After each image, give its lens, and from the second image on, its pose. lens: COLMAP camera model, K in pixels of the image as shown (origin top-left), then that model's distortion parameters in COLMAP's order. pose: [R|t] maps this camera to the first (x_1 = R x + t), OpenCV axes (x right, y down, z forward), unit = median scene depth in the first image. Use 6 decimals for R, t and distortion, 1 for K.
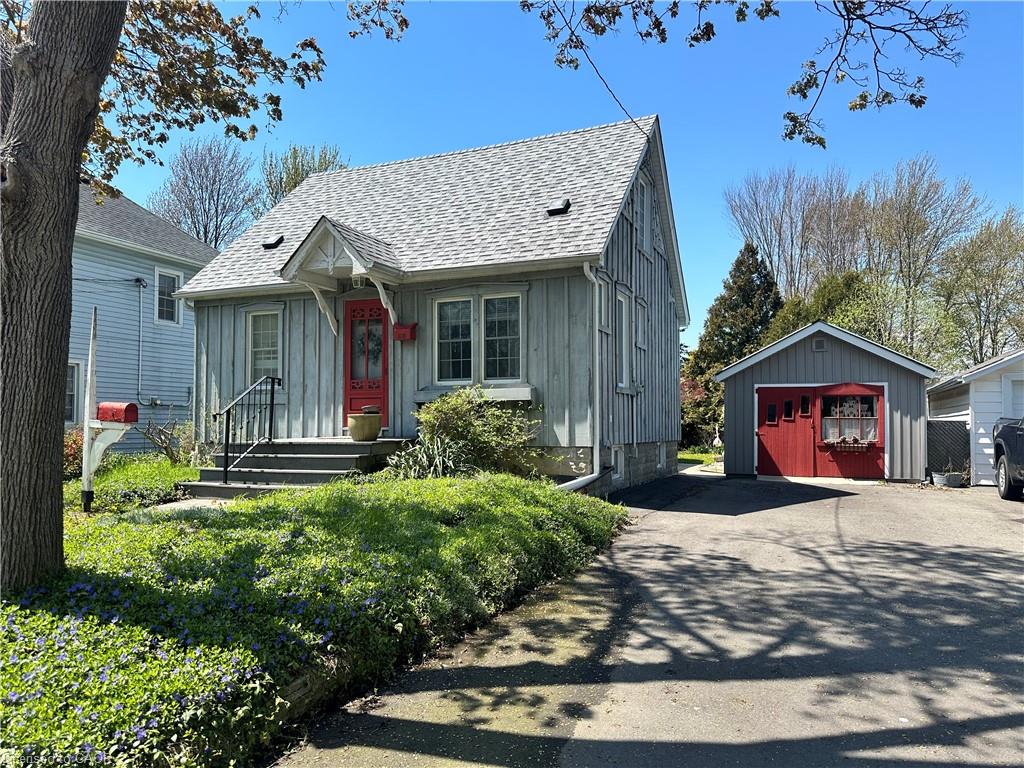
lens RADIAL K [[723.2, 0, 511.8], [0, 723.2, 391.6], [0, 0, 1]] dist [0.133686, -0.234667]
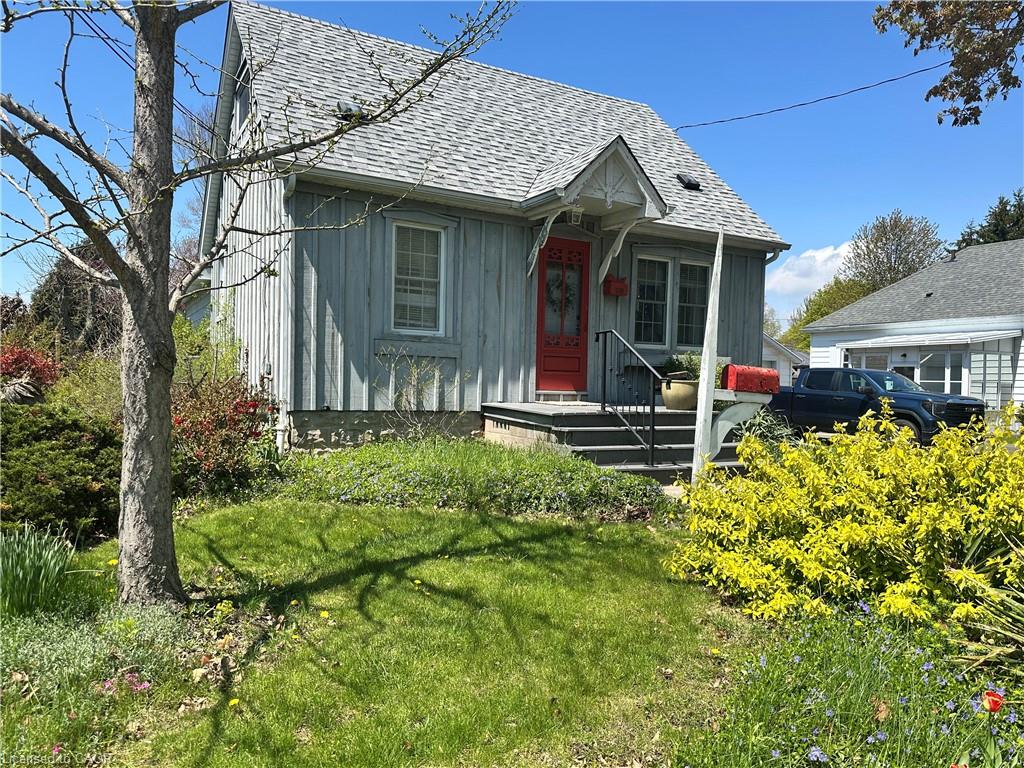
lens RADIAL K [[718.3, 0, 506.6], [0, 718.3, 398.0], [0, 0, 1]] dist [0.115170, -0.159693]
pose [[0.615774, -0.003218, 0.787917, -0.937741], [-0.063519, 0.996534, 0.053711, 0.016299], [-0.785359, -0.083121, 0.613435, 0.550624]]
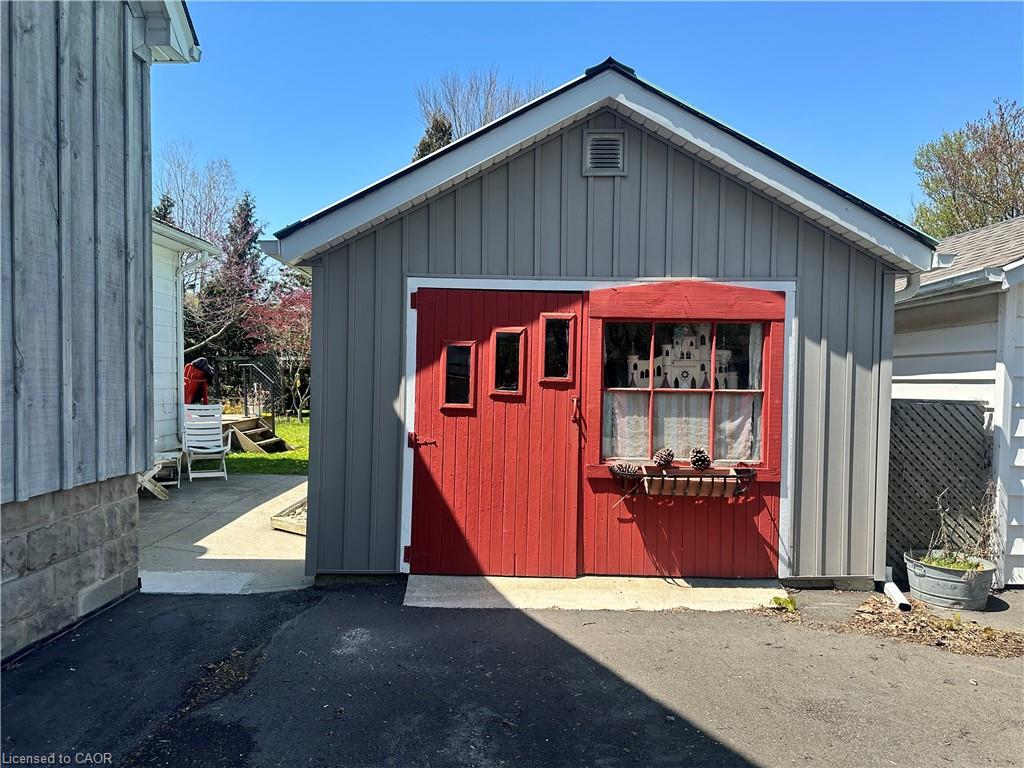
lens RADIAL K [[723.2, 0, 511.8], [0, 723.2, 391.6], [0, 0, 1]] dist [0.133686, -0.234667]
pose [[0.919546, -0.001856, 0.392978, 0.361139], [-0.025206, 0.997651, 0.063694, 0.024060], [-0.392173, -0.068475, 0.917339, 1.004720]]
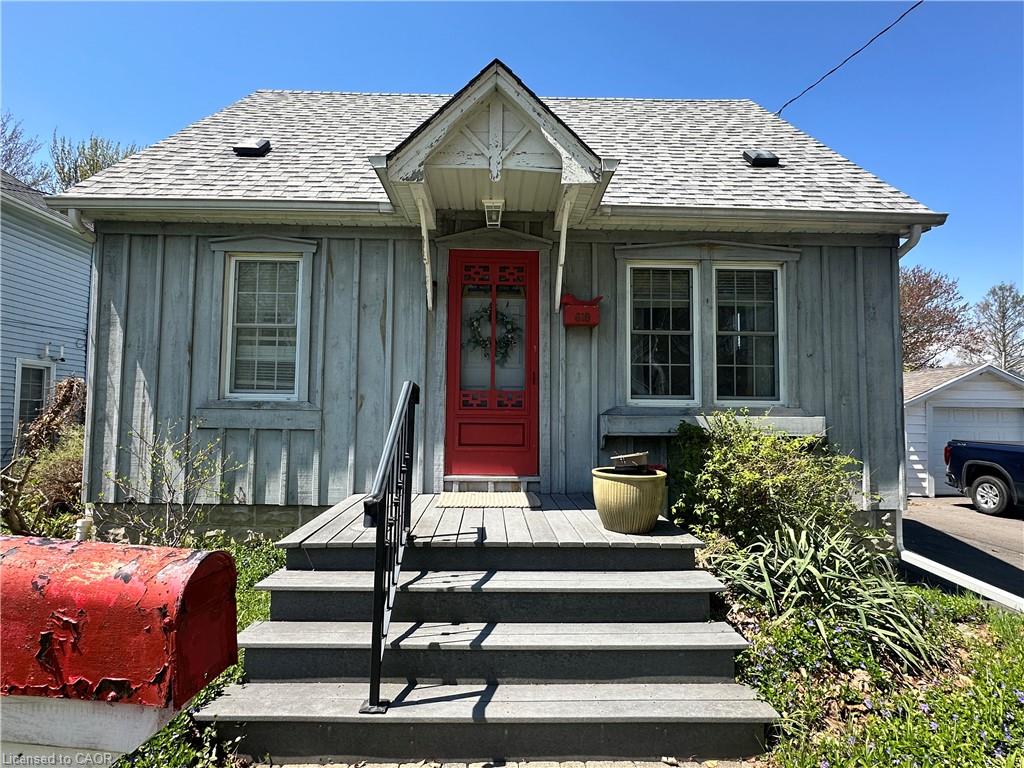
lens RADIAL K [[530.5, 0, 508.6], [0, 530.5, 387.3], [0, 0, 1]] dist [-0.005438, -0.001048]
pose [[0.910865, 0.035436, 0.411179, -0.372386], [-0.031185, 0.999368, -0.017045, -0.013263], [-0.411523, 0.002703, 0.911395, 0.643977]]
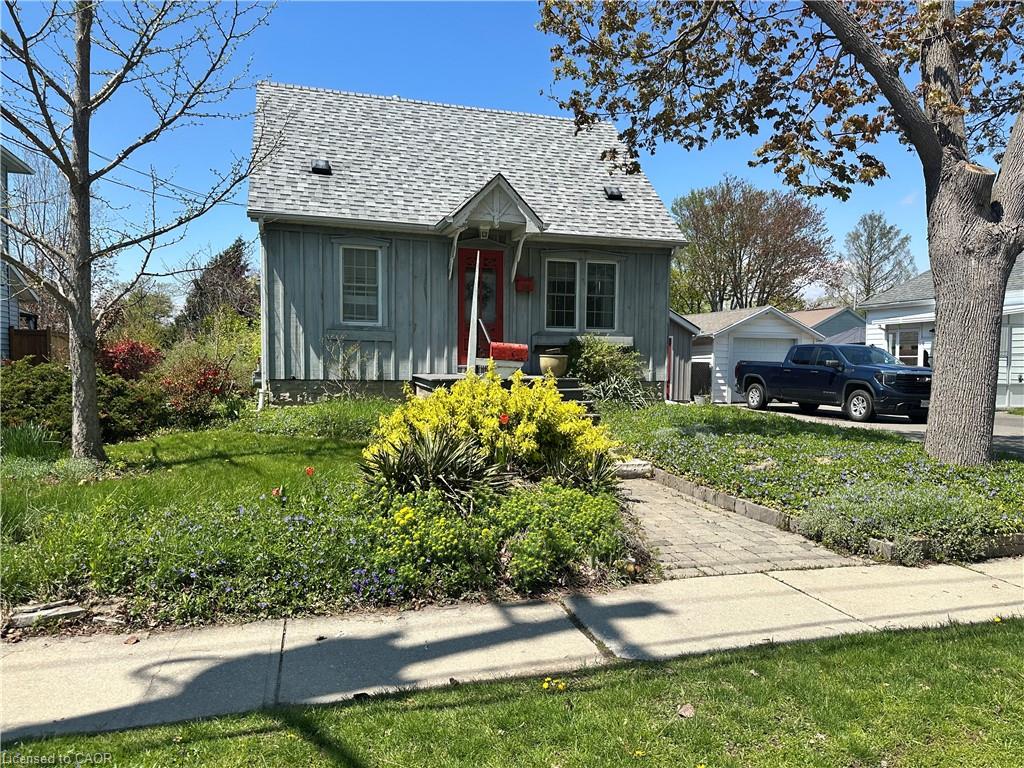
lens RADIAL K [[723.2, 0, 511.8], [0, 723.2, 391.6], [0, 0, 1]] dist [0.133686, -0.234667]
pose [[0.761600, -0.016494, 0.647838, -0.921268], [-0.042897, 0.996200, 0.075793, 0.002783], [-0.646626, -0.085515, 0.757998, 0.120595]]
